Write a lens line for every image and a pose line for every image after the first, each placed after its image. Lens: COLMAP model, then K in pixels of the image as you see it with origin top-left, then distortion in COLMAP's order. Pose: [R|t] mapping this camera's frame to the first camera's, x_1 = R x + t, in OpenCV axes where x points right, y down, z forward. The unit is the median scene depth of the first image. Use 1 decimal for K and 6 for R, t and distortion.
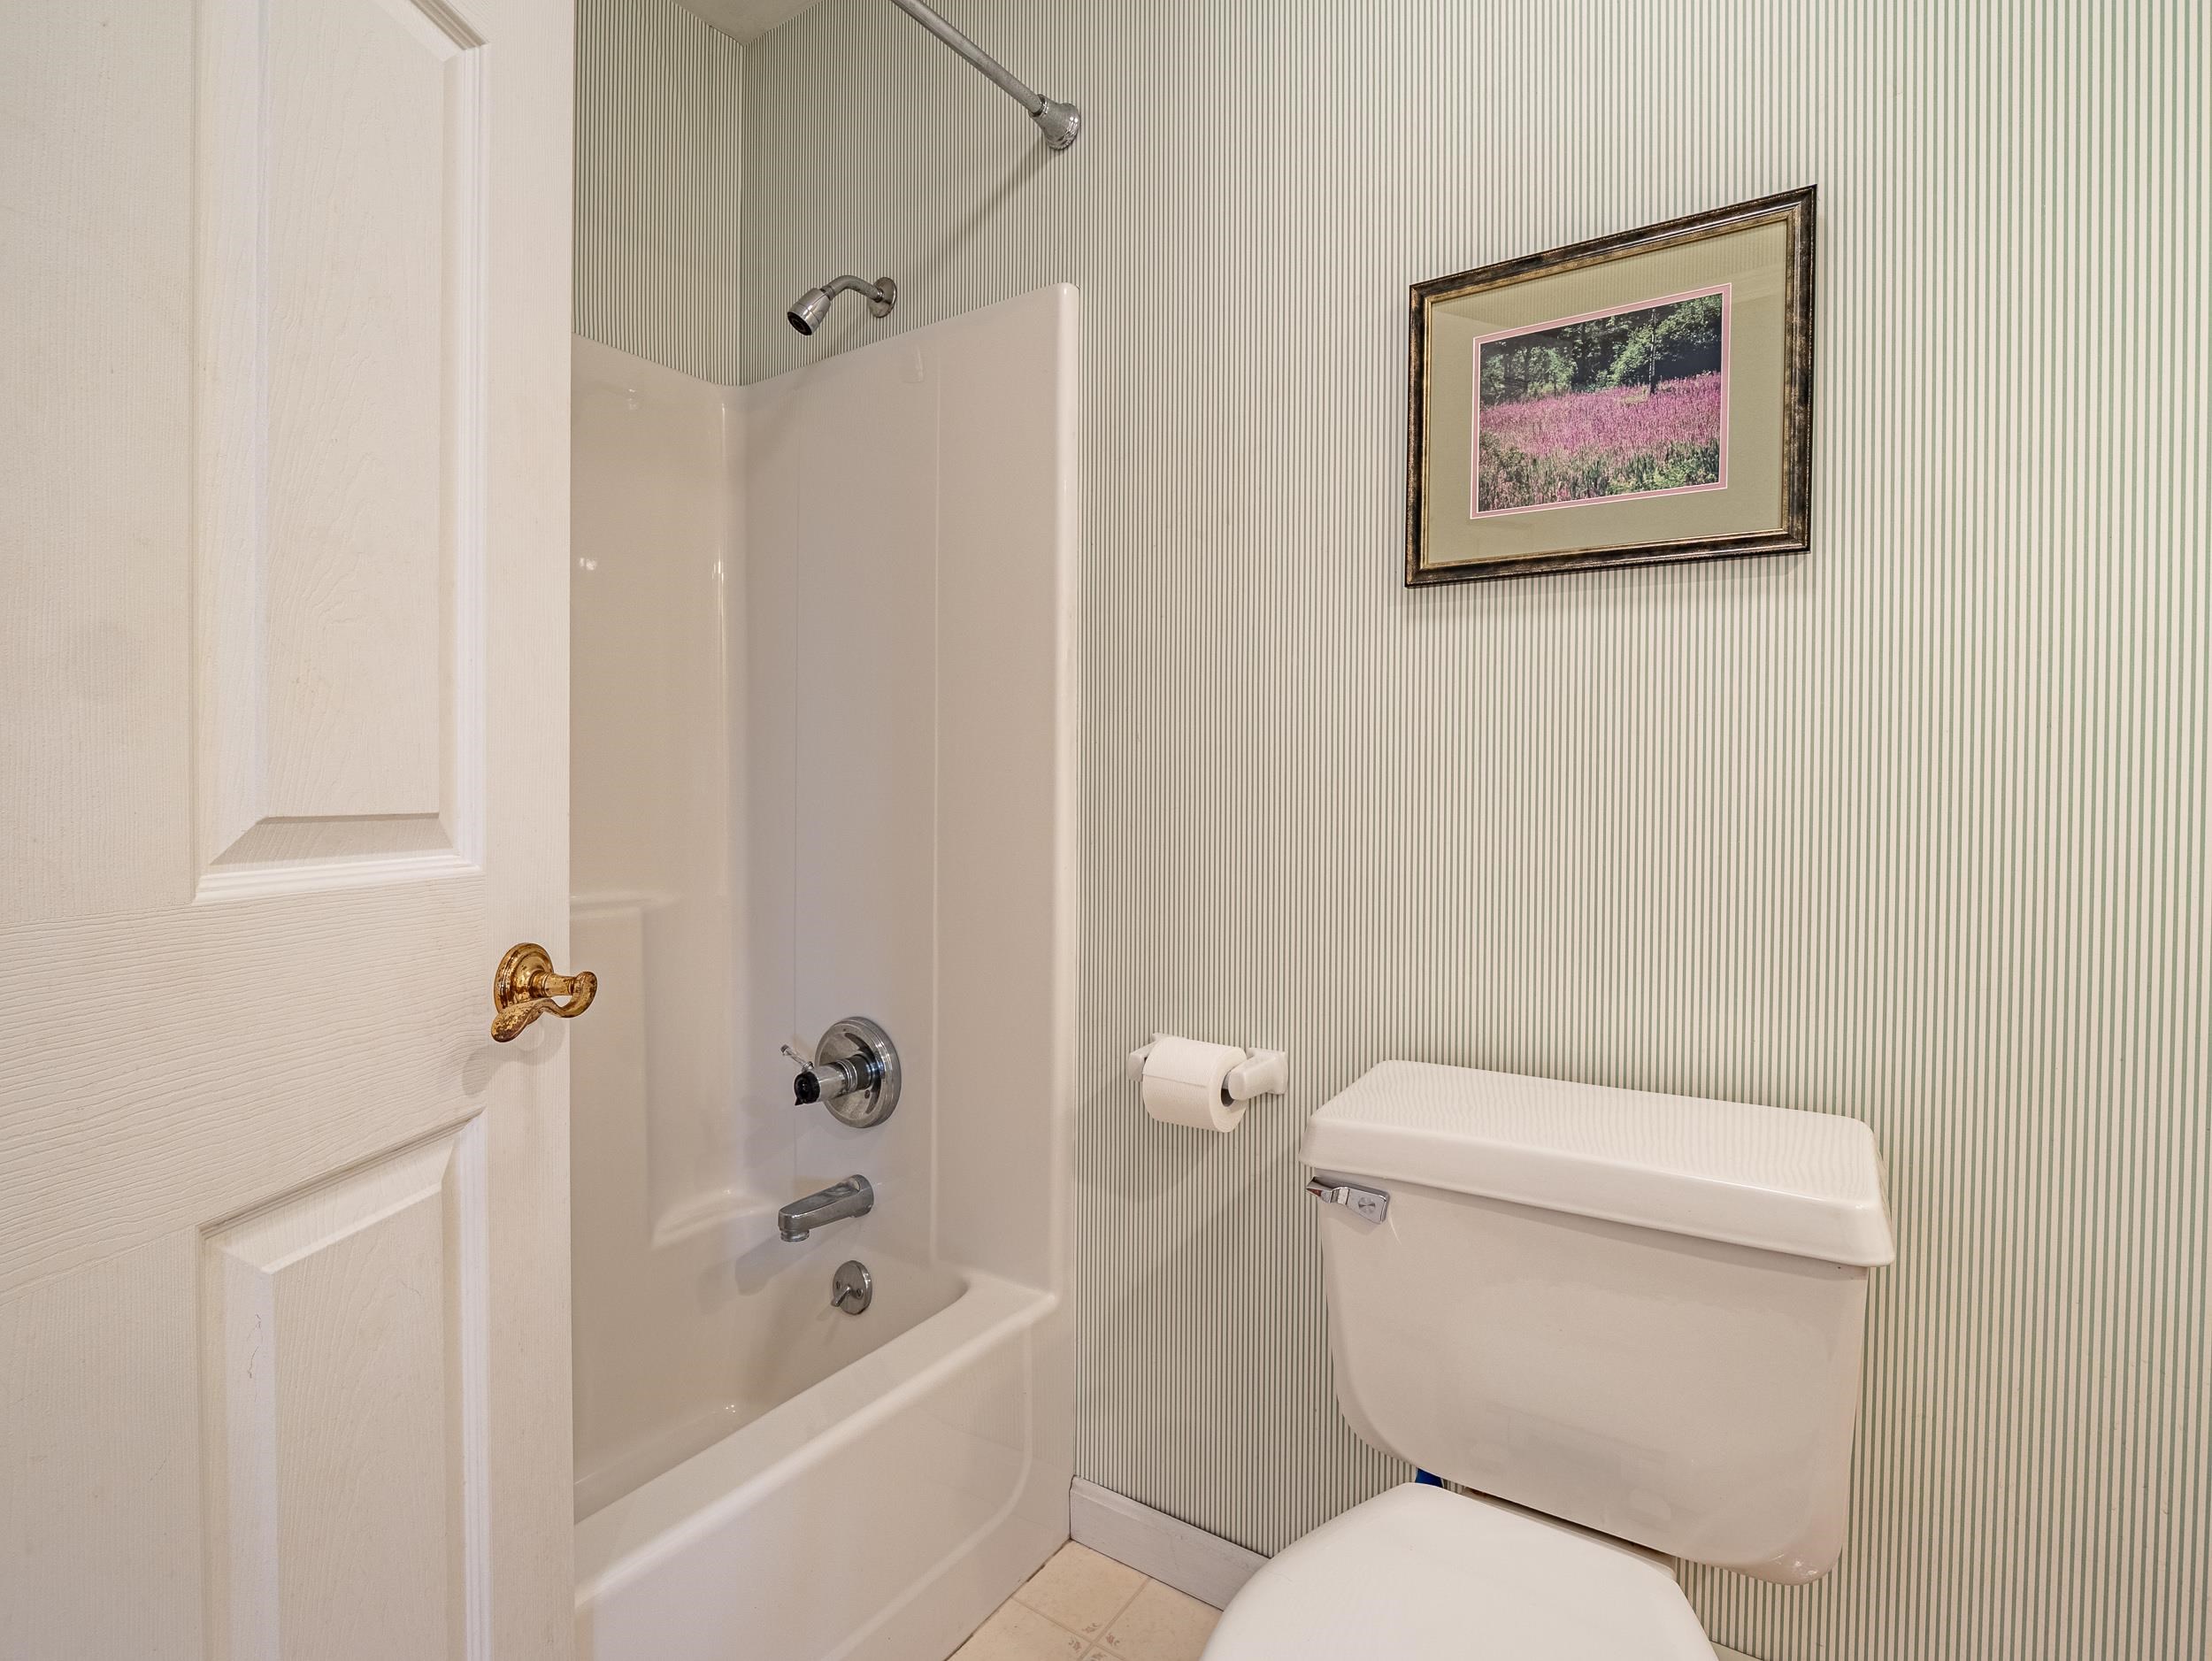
lens RADIAL K [[1068.7, 0, 1105.3], [0, 1068.7, 813.8], [0, 0, 1]] dist [-0.014420, -0.002191]
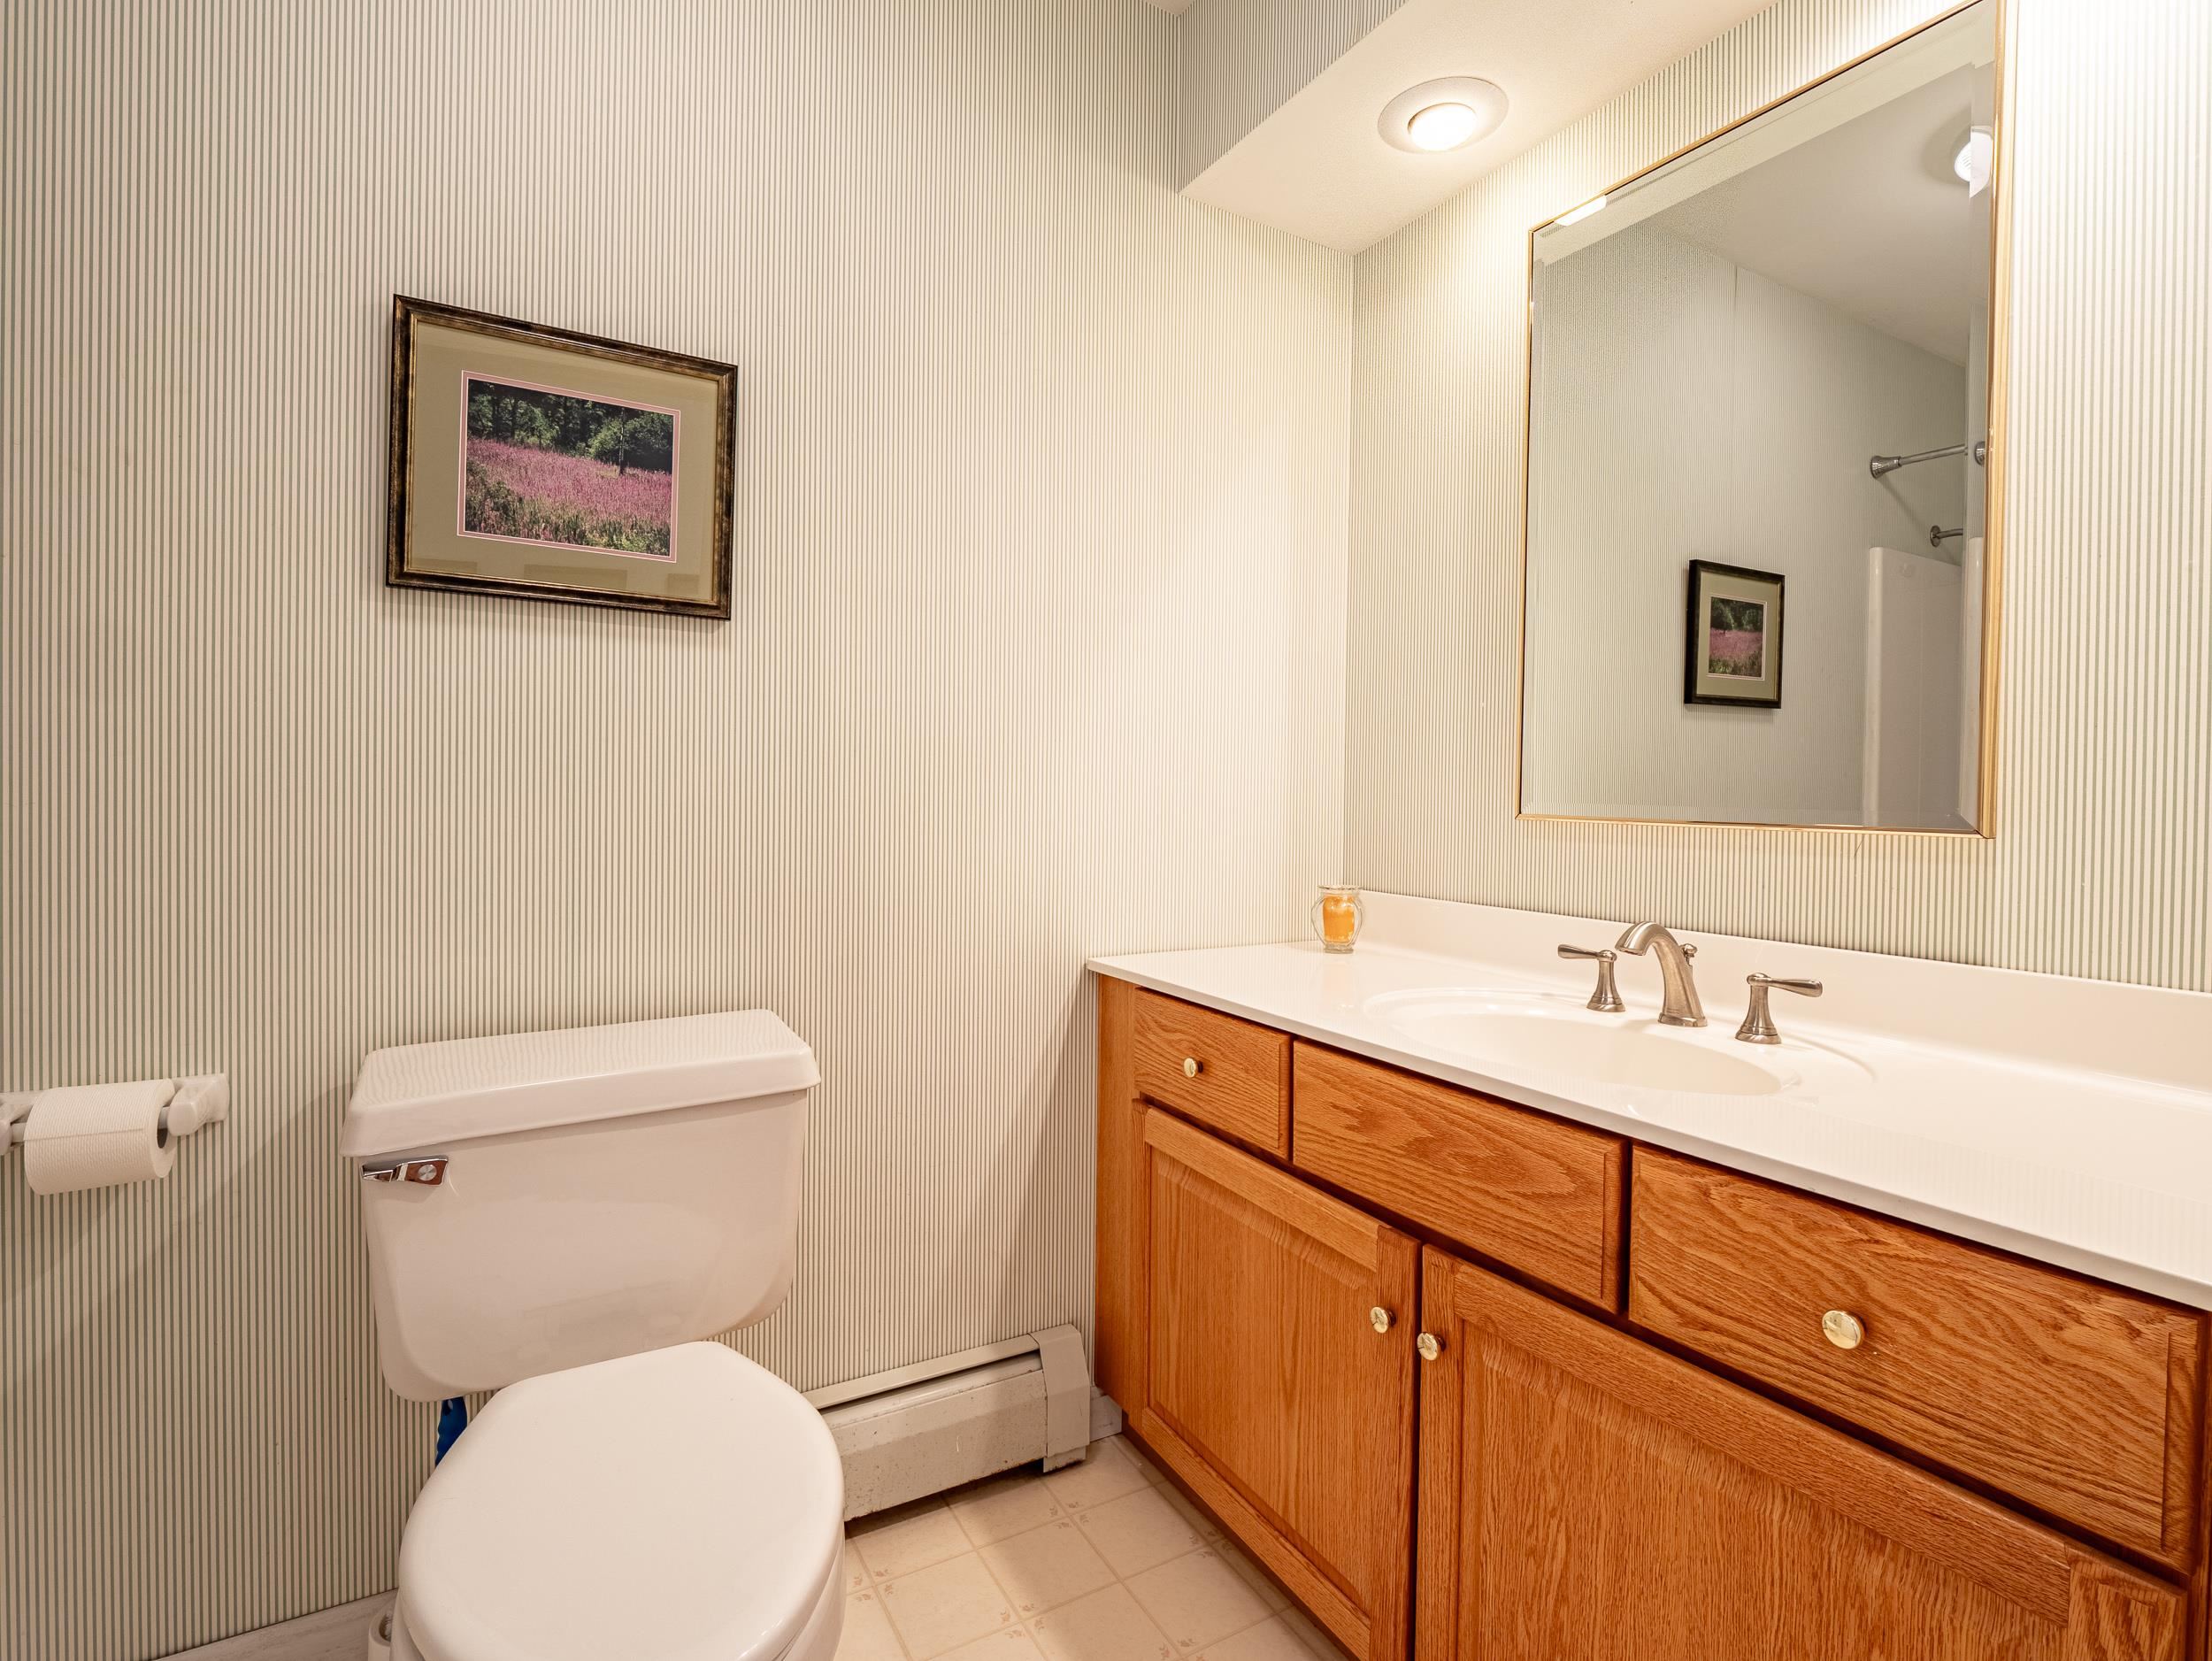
lens RADIAL K [[1068.7, 0, 1104.3], [0, 1068.7, 818.5], [0, 0, 1]] dist [-0.014420, -0.002191]
pose [[0.428739, -0.020643, 0.903193, -0.383722], [0.008172, 0.999787, 0.018971, -0.003145], [-0.903392, -0.000752, 0.428816, -0.065812]]
